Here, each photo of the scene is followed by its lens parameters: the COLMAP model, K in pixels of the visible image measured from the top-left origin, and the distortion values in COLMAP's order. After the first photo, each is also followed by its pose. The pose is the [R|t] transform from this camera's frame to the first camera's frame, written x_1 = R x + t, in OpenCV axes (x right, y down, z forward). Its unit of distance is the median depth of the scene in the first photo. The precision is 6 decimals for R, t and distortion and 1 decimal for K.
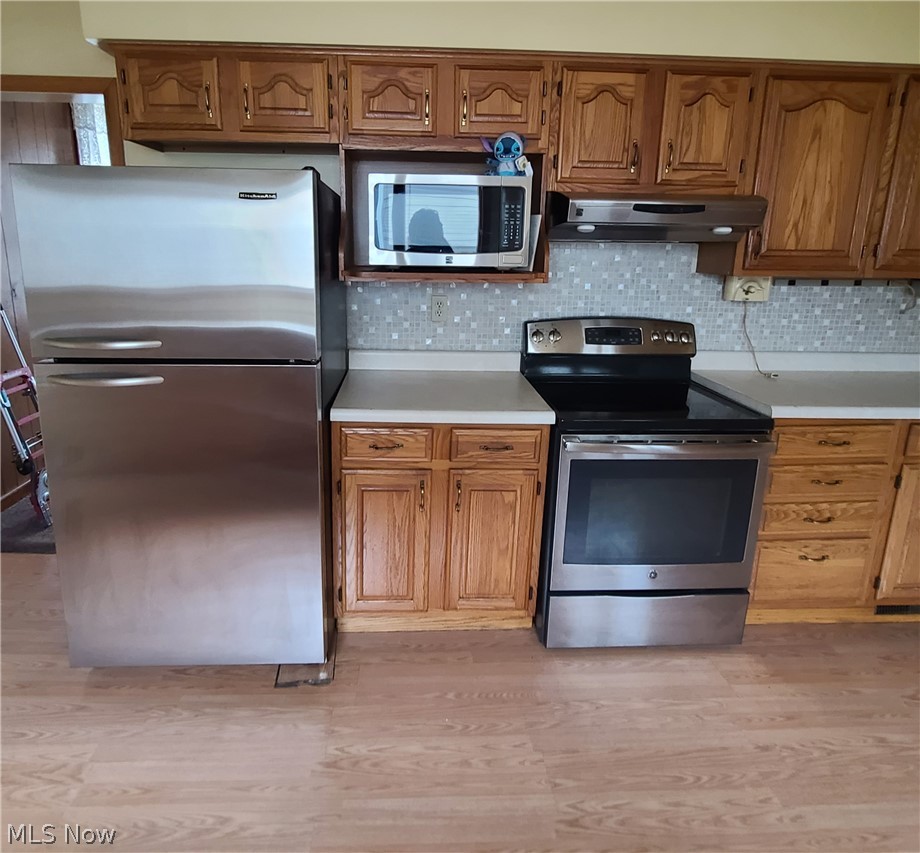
lens RADIAL K [[552.9, 0, 434.2], [0, 552.9, 364.6], [0, 0, 1]] dist [-0.001055, -0.000138]
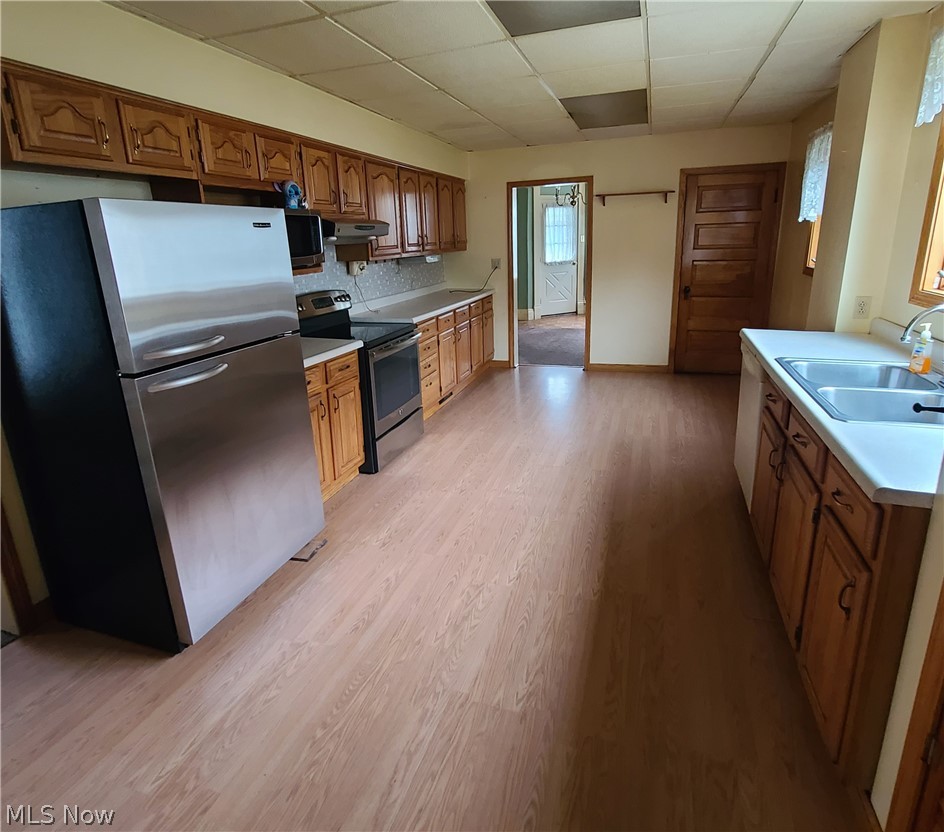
lens RADIAL K [[516.9, 0, 476.4], [0, 516.9, 365.4], [0, 0, 1]] dist [-0.003054, -0.001856]
pose [[0.363977, -0.250278, 0.897152, -1.125562], [0.229755, 0.957582, 0.173924, -0.041566], [-0.902626, 0.142821, 0.406041, -0.023058]]
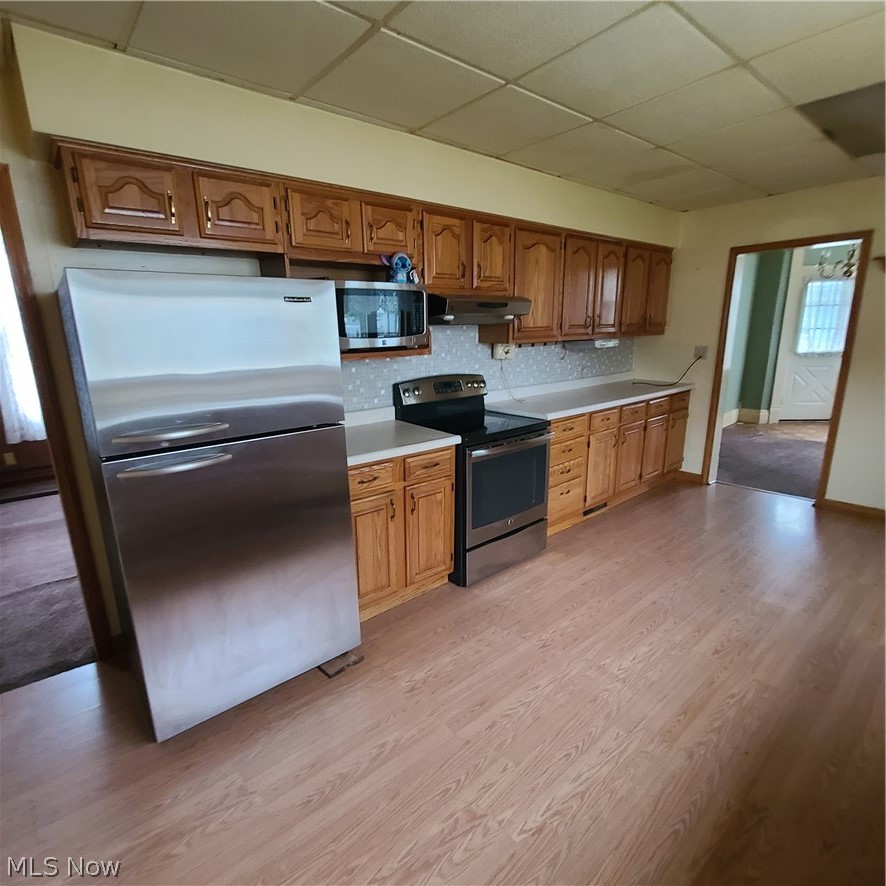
lens RADIAL K [[484.5, 0, 436.9], [0, 484.5, 447.1], [0, 0, 1]] dist [-0.001724, -0.000014]
pose [[0.794374, -0.176144, 0.581329, -0.606025], [0.155540, 0.984110, 0.085645, -0.009975], [-0.587177, 0.022386, 0.809149, -0.076029]]
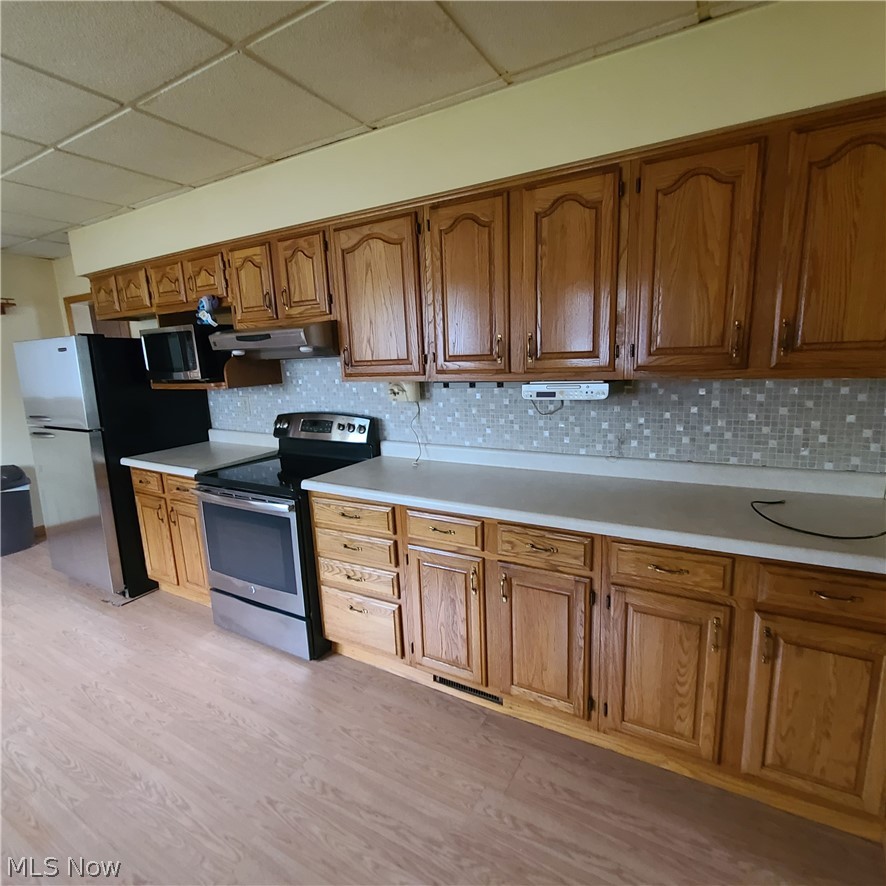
lens RADIAL K [[484.5, 0, 442.6], [0, 484.5, 445.9], [0, 0, 1]] dist [-0.001724, -0.000014]
pose [[0.842056, 0.055988, -0.536476, 1.465358], [-0.063538, 0.997970, 0.004420, -0.033181], [0.535634, 0.030365, 0.843904, 0.186652]]
